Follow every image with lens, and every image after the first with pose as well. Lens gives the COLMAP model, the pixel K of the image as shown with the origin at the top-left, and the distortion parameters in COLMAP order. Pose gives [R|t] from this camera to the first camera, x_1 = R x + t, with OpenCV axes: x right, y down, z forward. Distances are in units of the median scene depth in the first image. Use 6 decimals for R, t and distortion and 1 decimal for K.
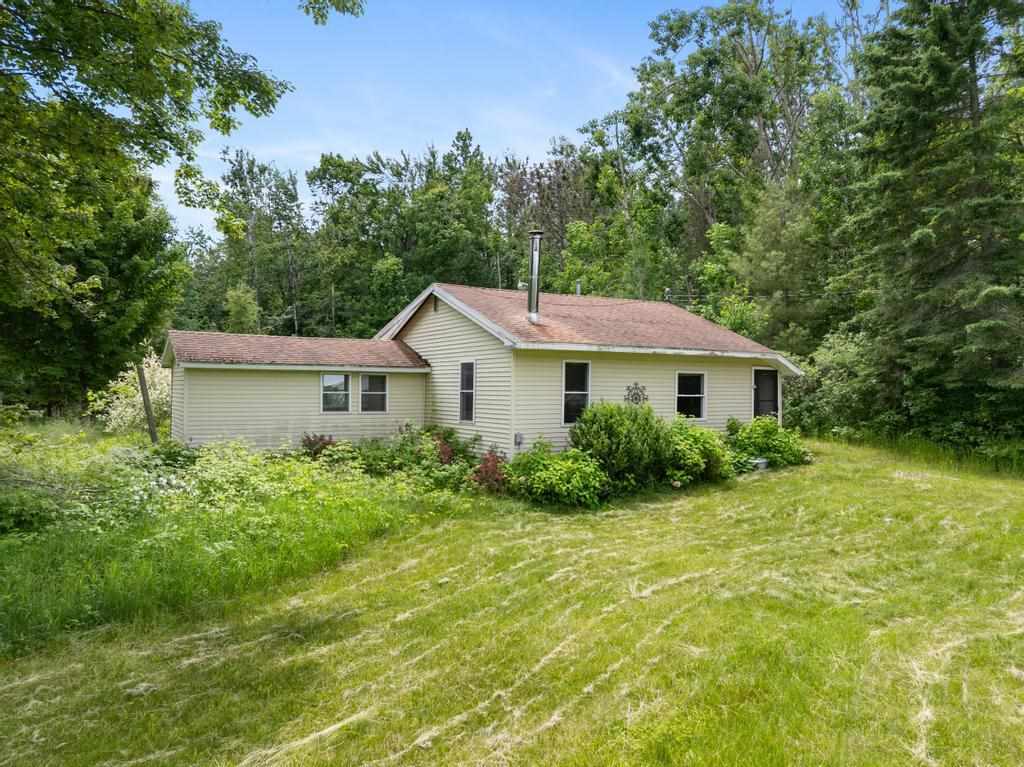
lens RADIAL K [[715.3, 0, 512.3], [0, 715.3, 384.3], [0, 0, 1]] dist [-0.038792, -0.000134]
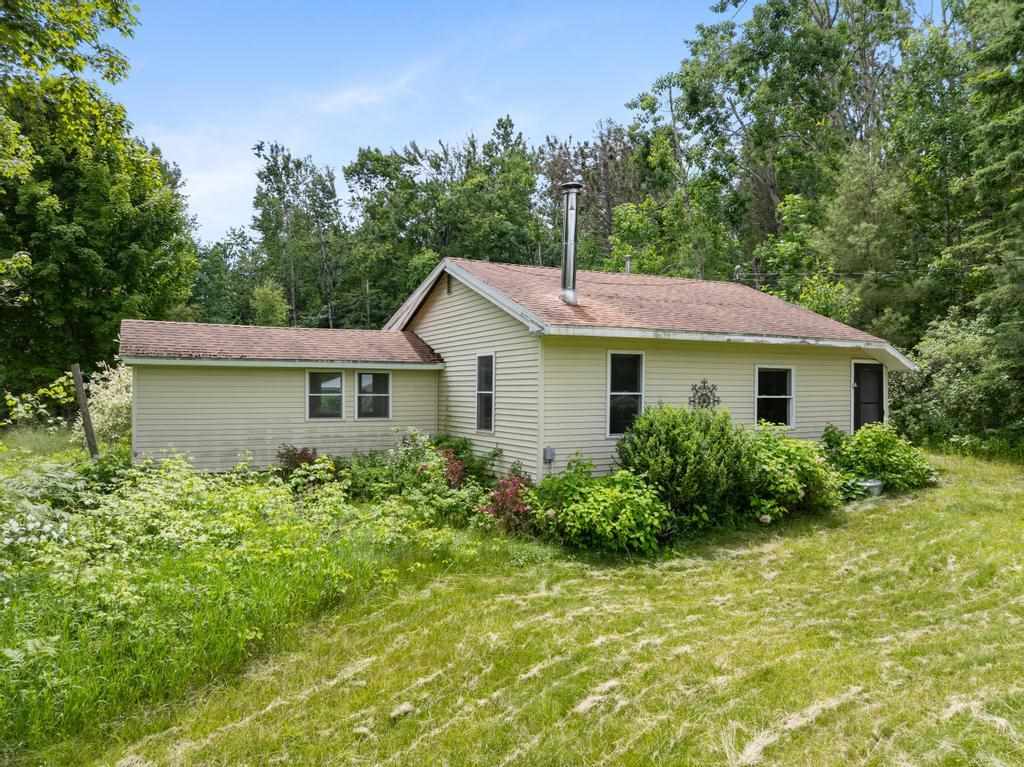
lens RADIAL K [[715.3, 0, 510.5], [0, 715.3, 384.7], [0, 0, 1]] dist [-0.038792, -0.000134]
pose [[0.997450, -0.004860, -0.071204, 0.017320], [0.004713, 0.999986, -0.002232, 0.002653], [0.071214, 0.001891, 0.997459, 0.189286]]
